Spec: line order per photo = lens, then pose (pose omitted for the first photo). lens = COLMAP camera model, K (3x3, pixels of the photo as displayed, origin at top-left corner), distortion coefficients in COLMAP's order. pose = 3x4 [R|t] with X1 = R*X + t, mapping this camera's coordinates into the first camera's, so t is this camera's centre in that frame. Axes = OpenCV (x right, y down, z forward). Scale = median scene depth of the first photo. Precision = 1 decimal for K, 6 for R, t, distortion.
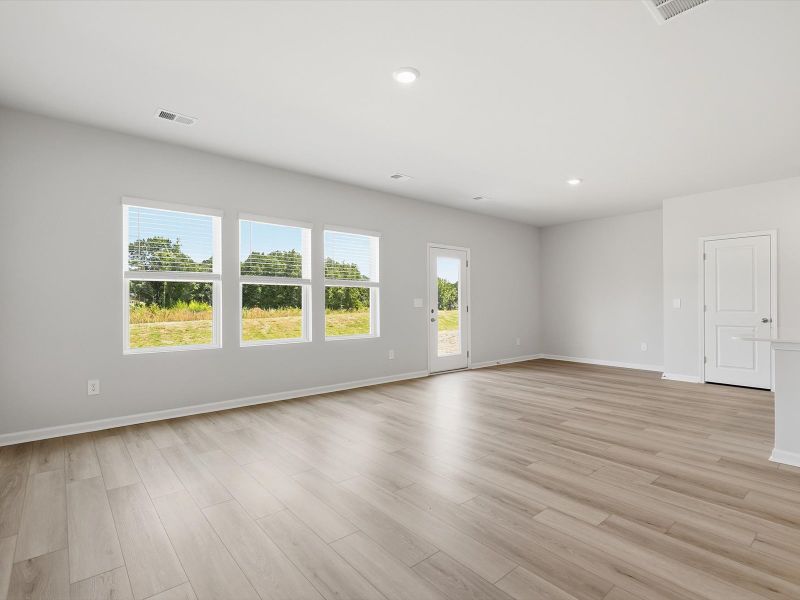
lens RADIAL K [[405.2, 0, 401.6], [0, 405.2, 300.7], [0, 0, 1]] dist [0.011335, -0.000531]
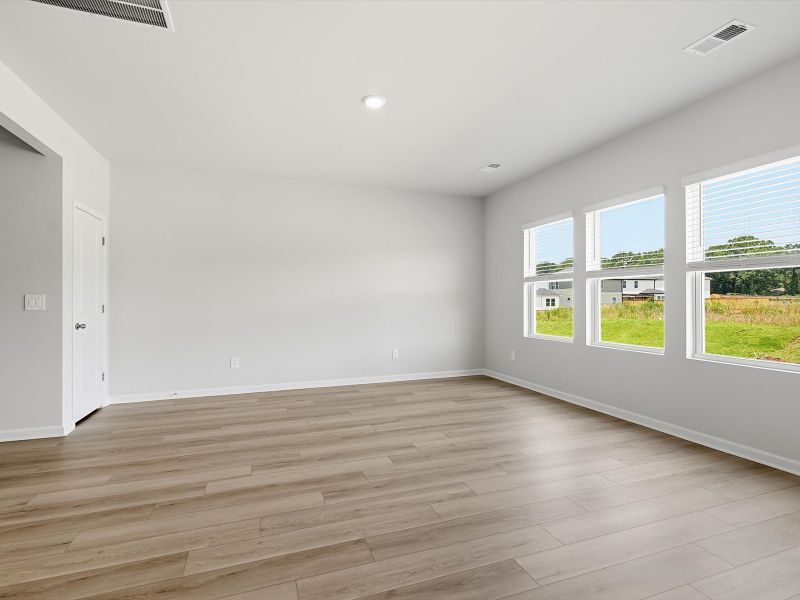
lens RADIAL K [[405.2, 0, 401.6], [0, 405.2, 300.7], [0, 0, 1]] dist [0.011335, -0.000531]
pose [[-0.353261, 0.001785, -0.935523, 0.561238], [0.009586, 0.999953, -0.001712, 0.003971], [0.935476, -0.009573, -0.353261, 0.784741]]
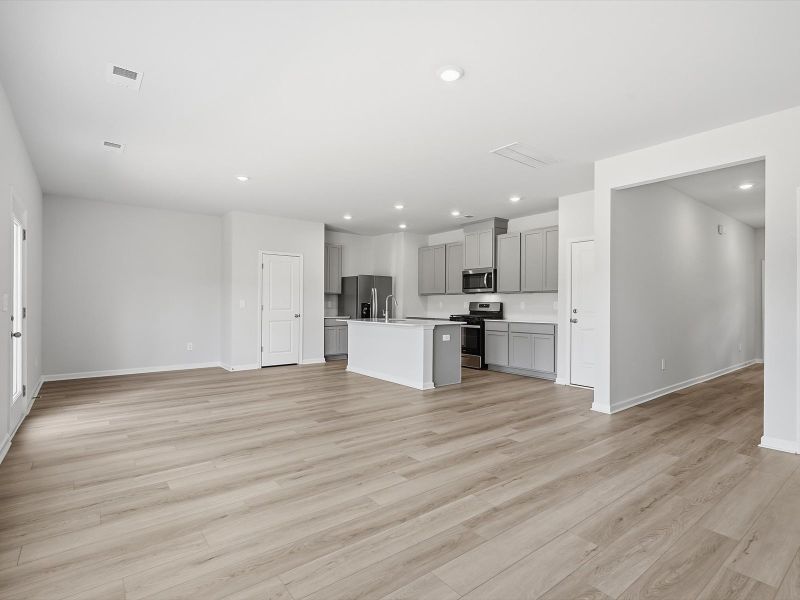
lens RADIAL K [[405.2, 0, 401.6], [0, 405.2, 300.7], [0, 0, 1]] dist [0.011335, -0.000531]
pose [[0.045647, 0.007673, 0.998928, -0.518289], [-0.011240, 0.999911, -0.007167, 0.001719], [-0.998894, -0.010901, 0.045730, 0.569001]]
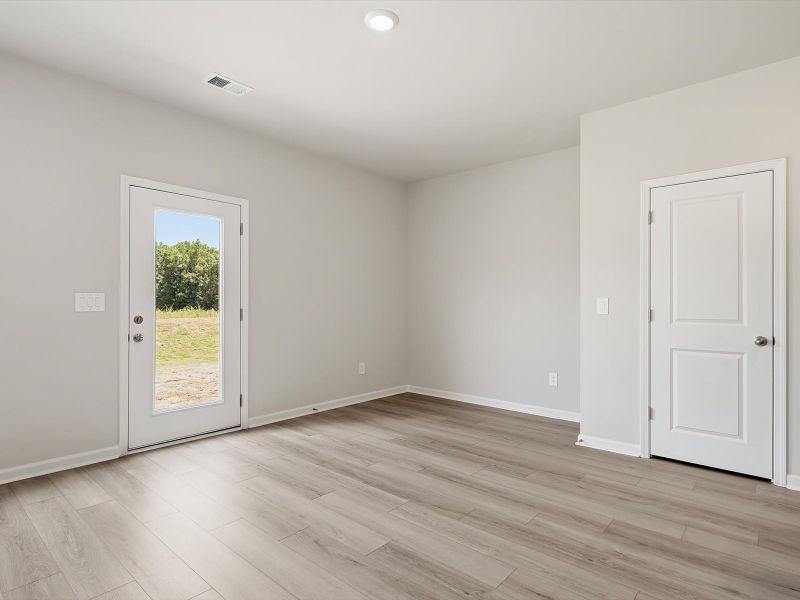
lens RADIAL K [[439.2, 0, 400.0], [0, 439.2, 300.0], [0, 0, 1]] dist [0.019941, -0.000047]
pose [[0.989555, 0.006841, 0.143990, 0.373901], [-0.006554, 0.999975, -0.002467, 0.002536], [-0.144003, 0.001498, 0.989576, 0.527076]]
